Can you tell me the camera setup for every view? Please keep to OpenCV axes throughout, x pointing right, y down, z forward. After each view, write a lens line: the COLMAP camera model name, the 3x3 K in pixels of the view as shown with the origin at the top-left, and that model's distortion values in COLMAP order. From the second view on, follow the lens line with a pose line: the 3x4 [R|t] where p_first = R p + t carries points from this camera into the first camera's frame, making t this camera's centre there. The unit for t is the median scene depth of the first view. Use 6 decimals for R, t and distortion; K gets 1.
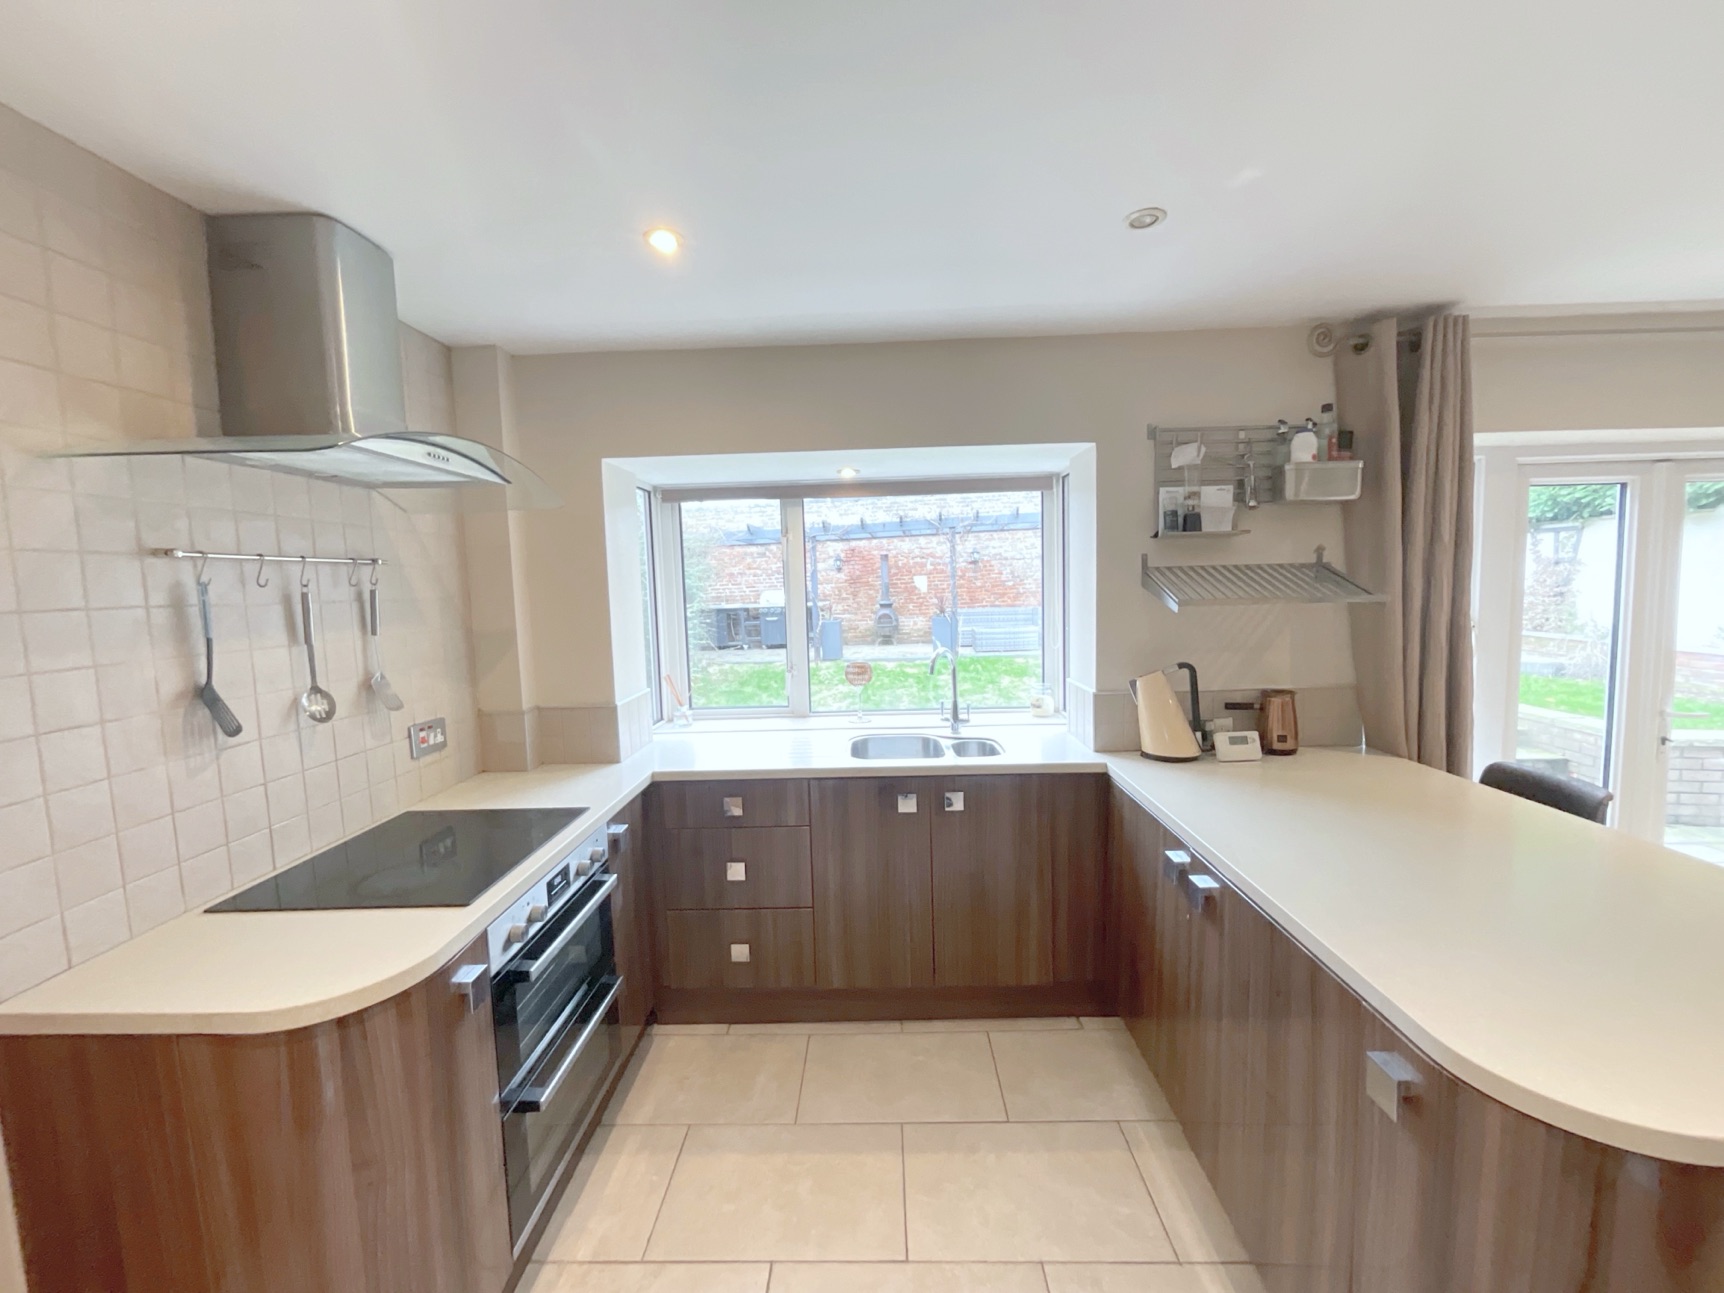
lens RADIAL K [[700.8, 0, 863.4], [0, 700.8, 648.8], [0, 0, 1]] dist [-0.002379, 0.000909]
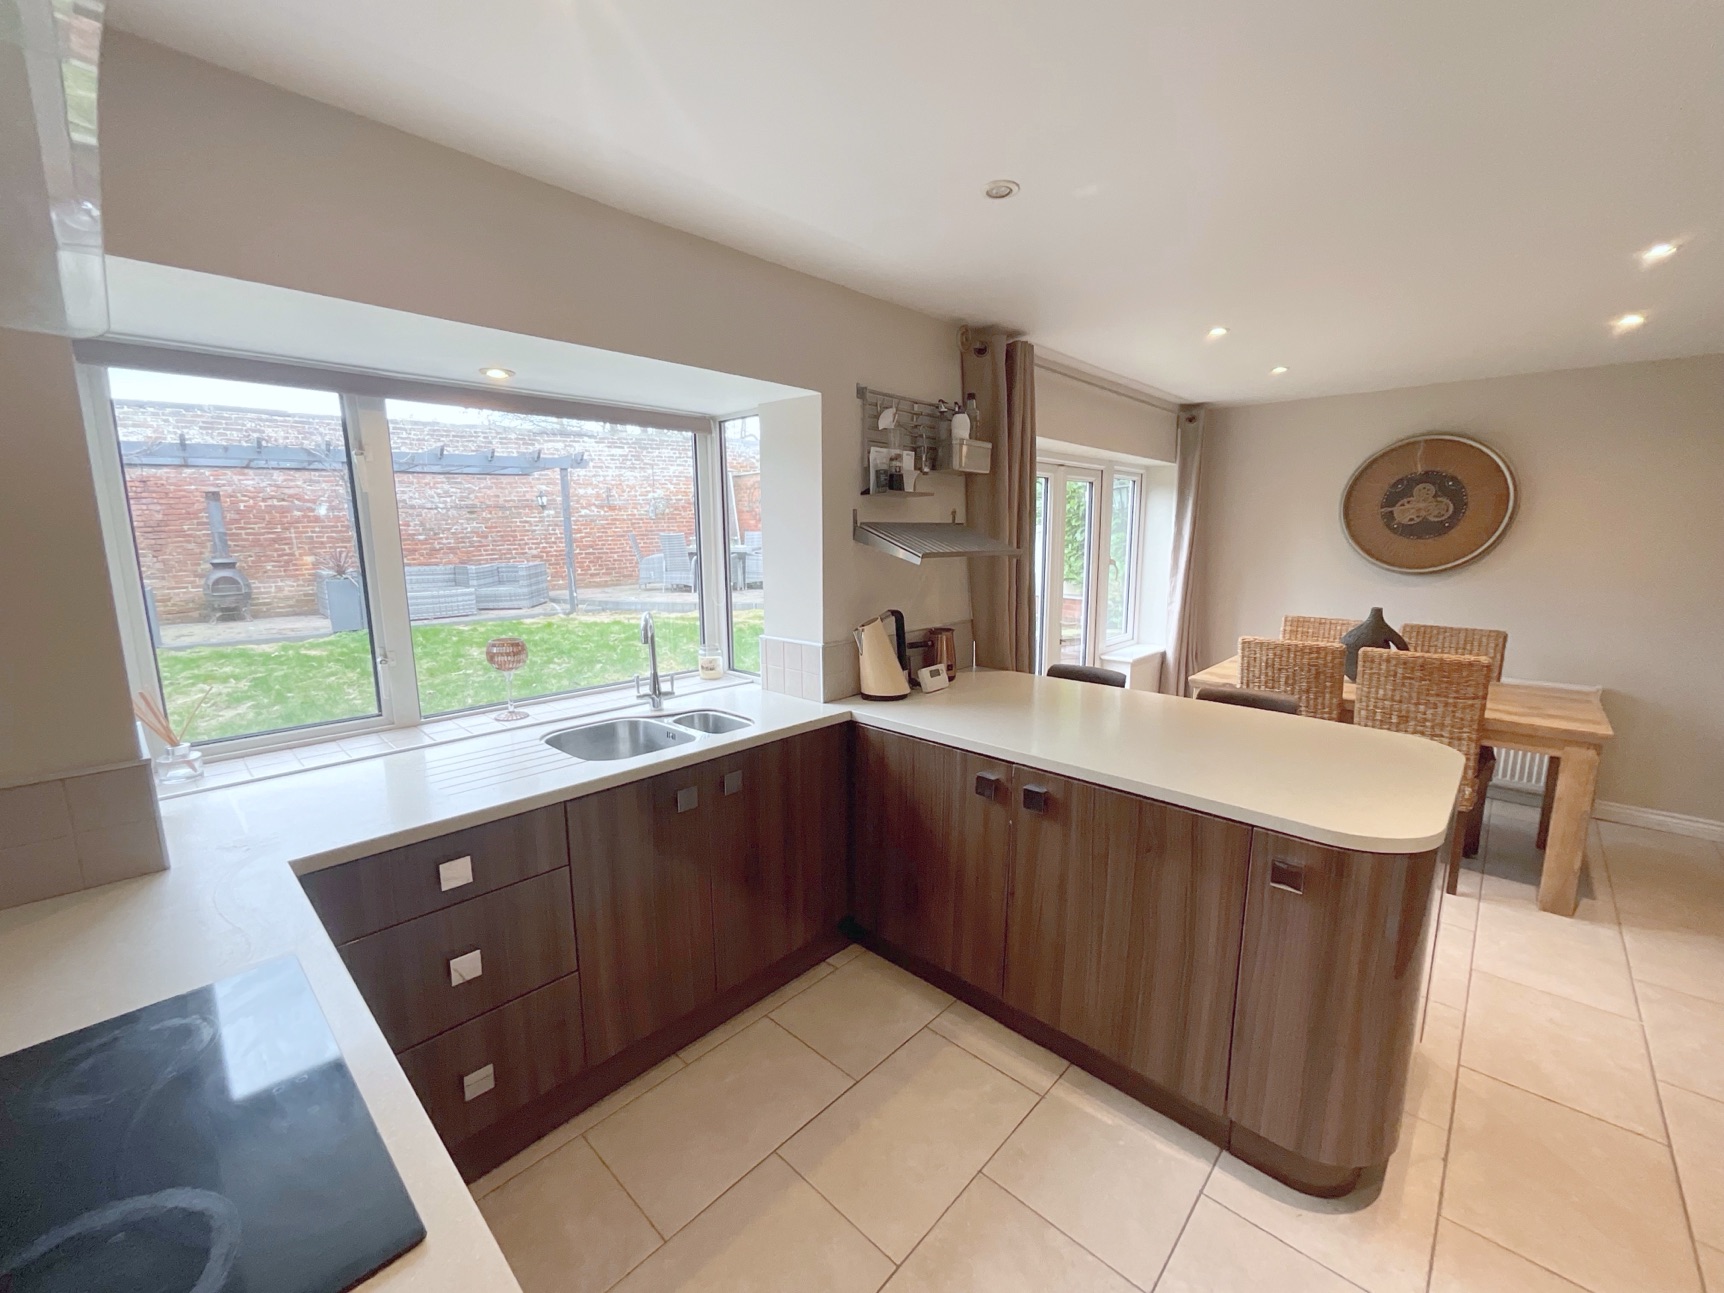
lens RADIAL K [[700.8, 0, 863.4], [0, 700.8, 648.8], [0, 0, 1]] dist [-0.002379, 0.000909]
pose [[0.664020, -0.099214, 0.741103, -0.401856], [0.054443, 0.994942, 0.084416, -0.015538], [-0.745730, -0.015706, 0.666063, 0.297407]]
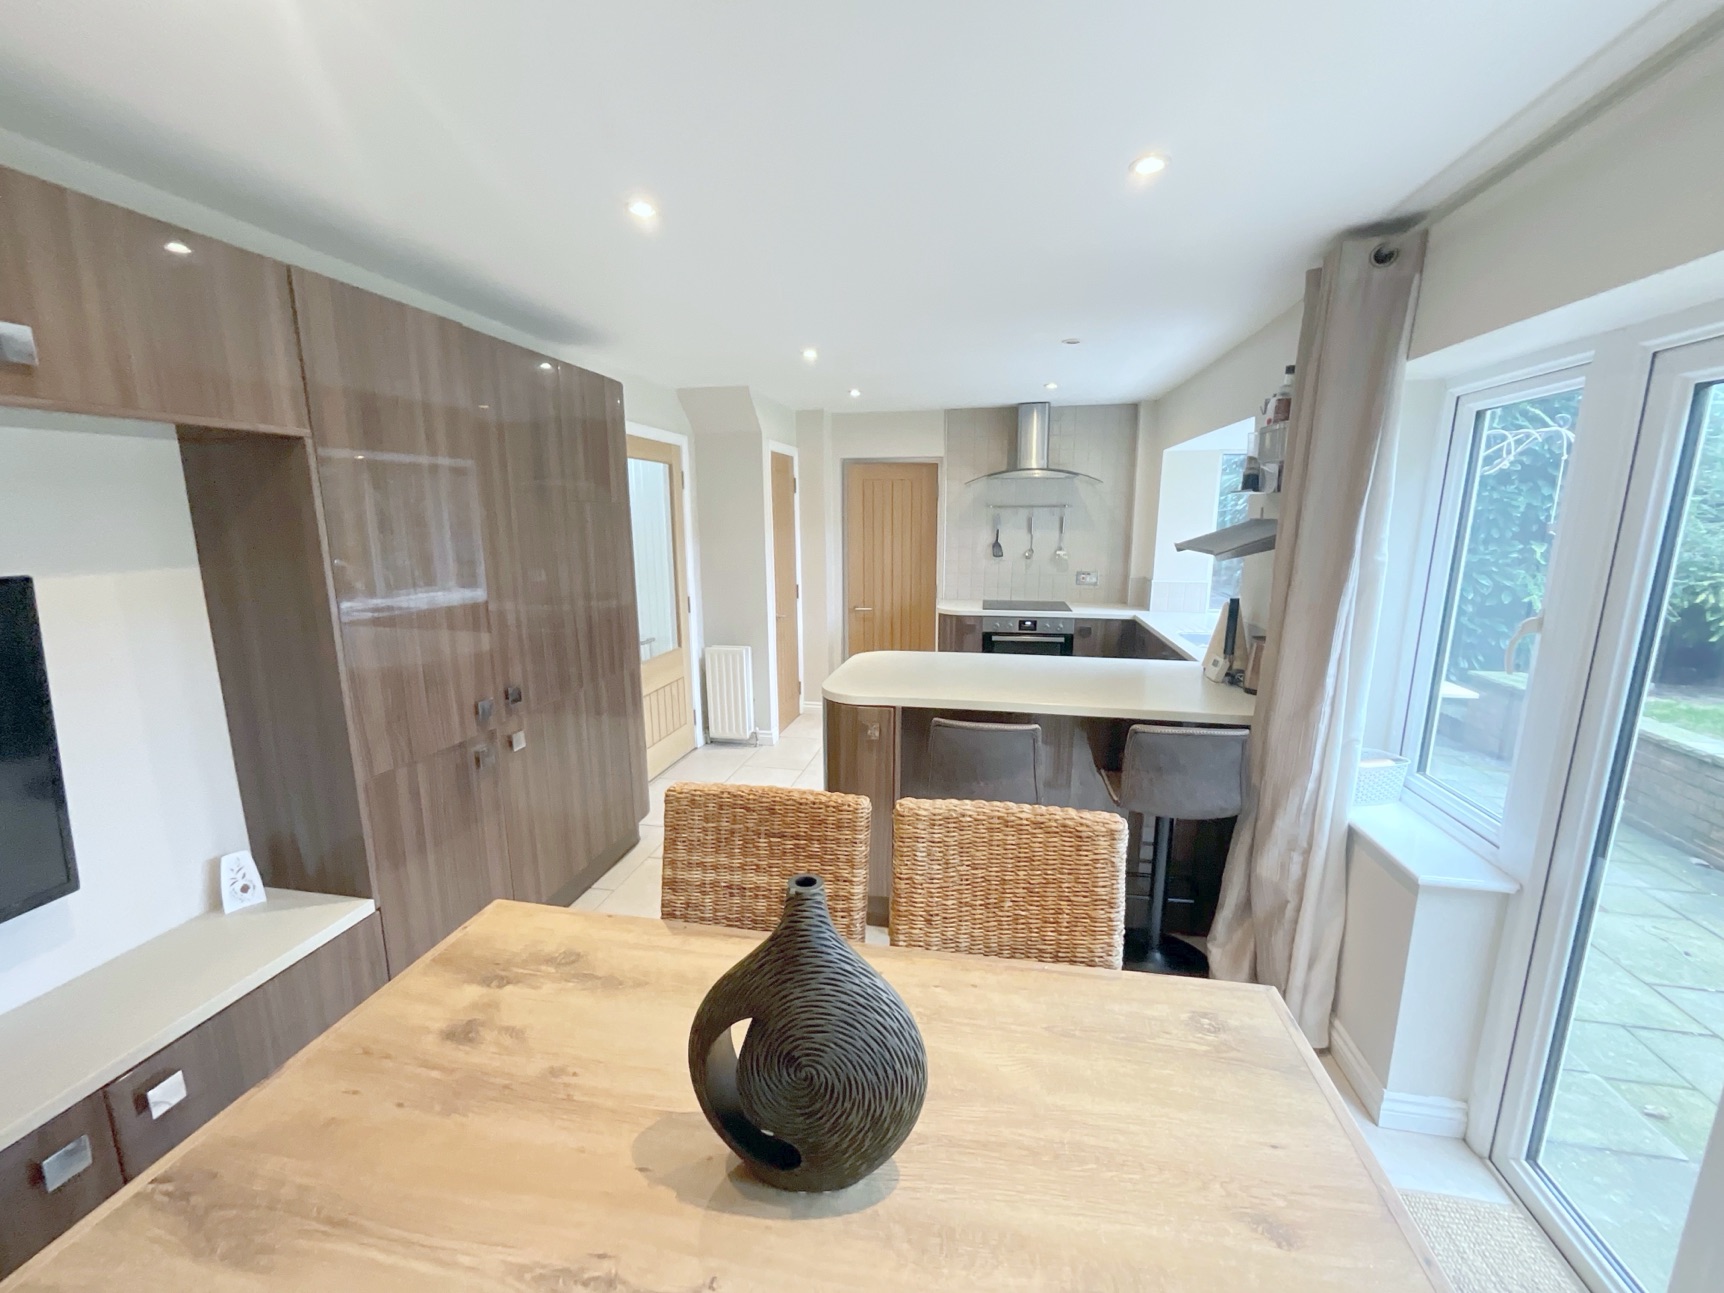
lens RADIAL K [[700.8, 0, 863.4], [0, 700.8, 648.8], [0, 0, 1]] dist [-0.002379, 0.000909]
pose [[-0.165354, 0.213872, -0.962765, 1.768055], [-0.089543, 0.968916, 0.230617, -0.119024], [0.982161, 0.124342, -0.141064, 0.556256]]
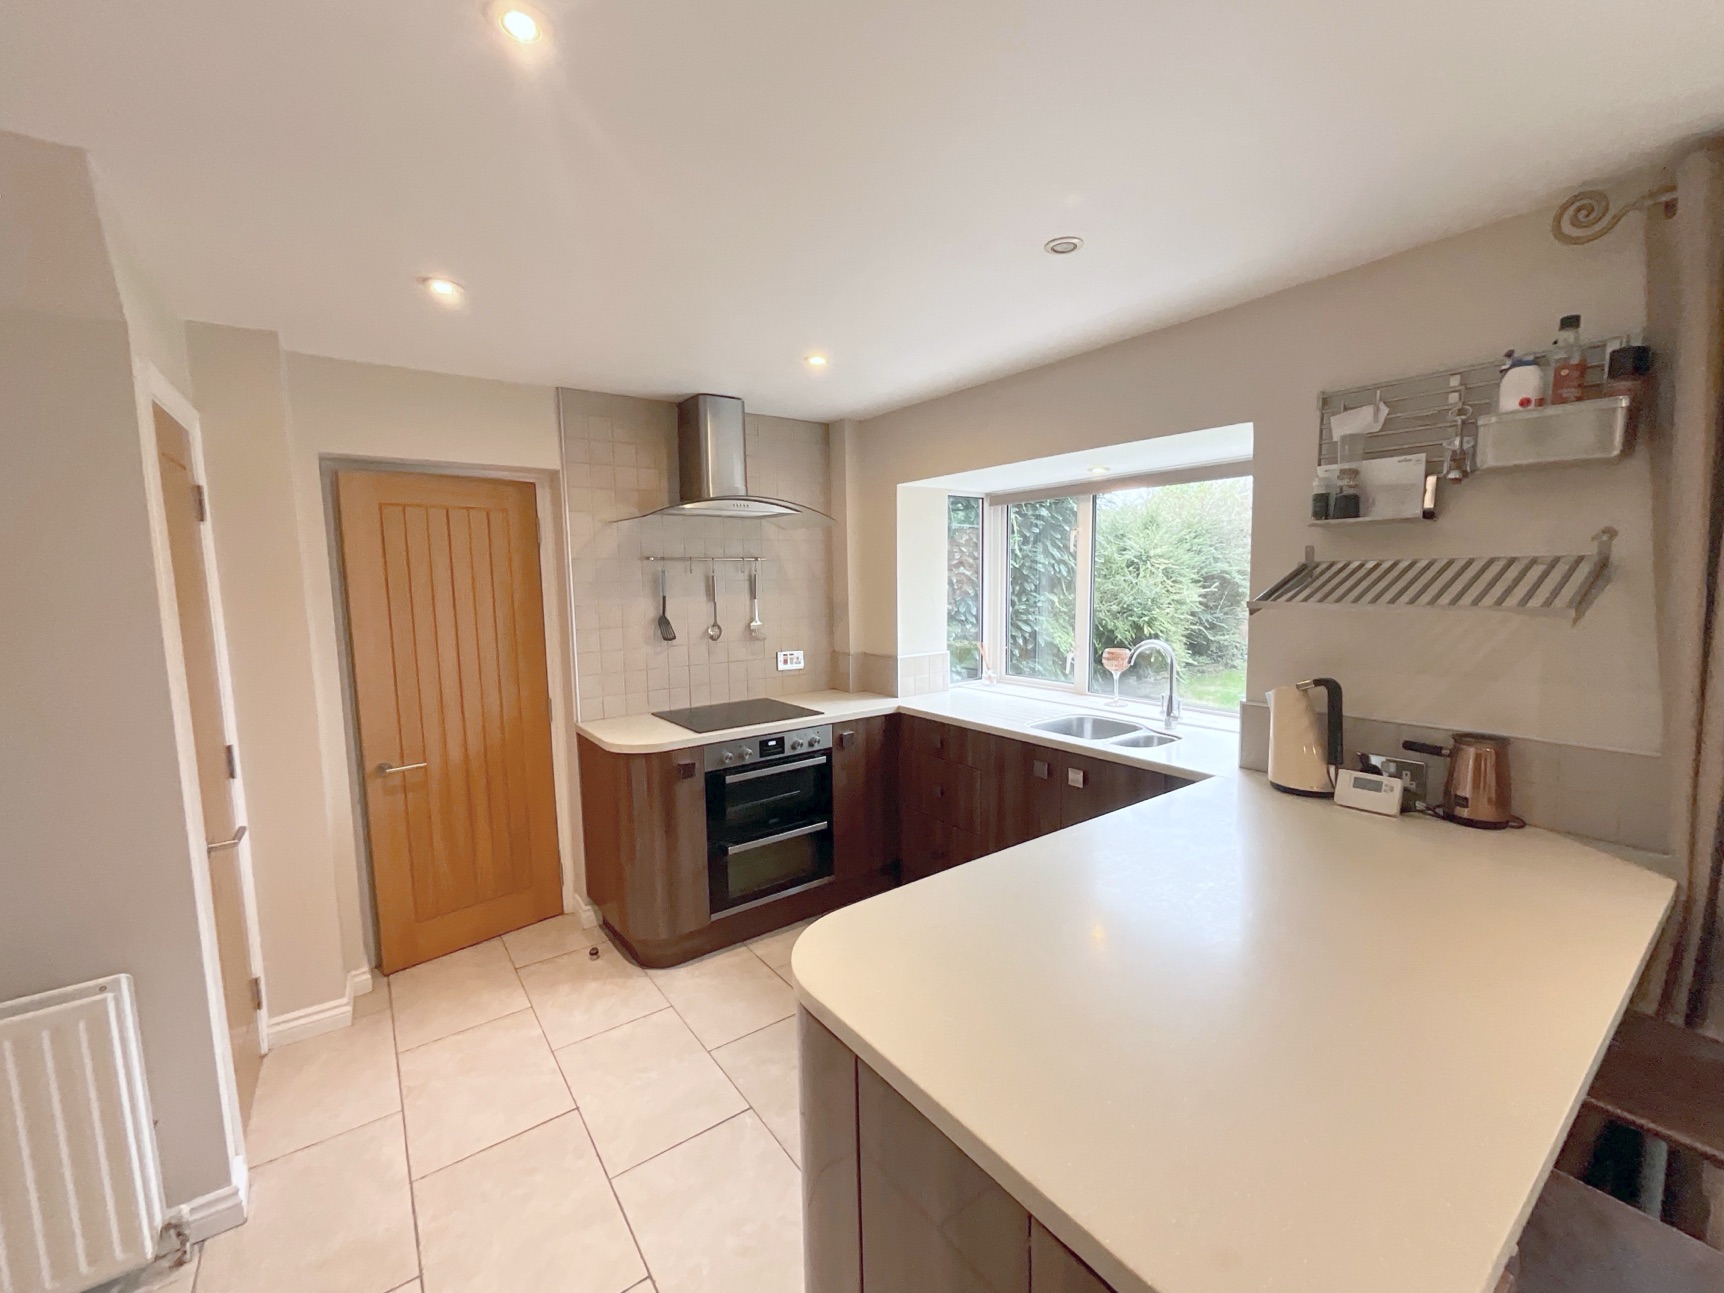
lens RADIAL K [[700.8, 0, 863.4], [0, 700.8, 648.8], [0, 0, 1]] dist [-0.002379, 0.000909]
pose [[0.615174, 0.101174, -0.781873, 0.761145], [-0.077918, 0.994678, 0.067406, -0.028668], [0.784532, 0.019456, 0.619784, 0.067533]]
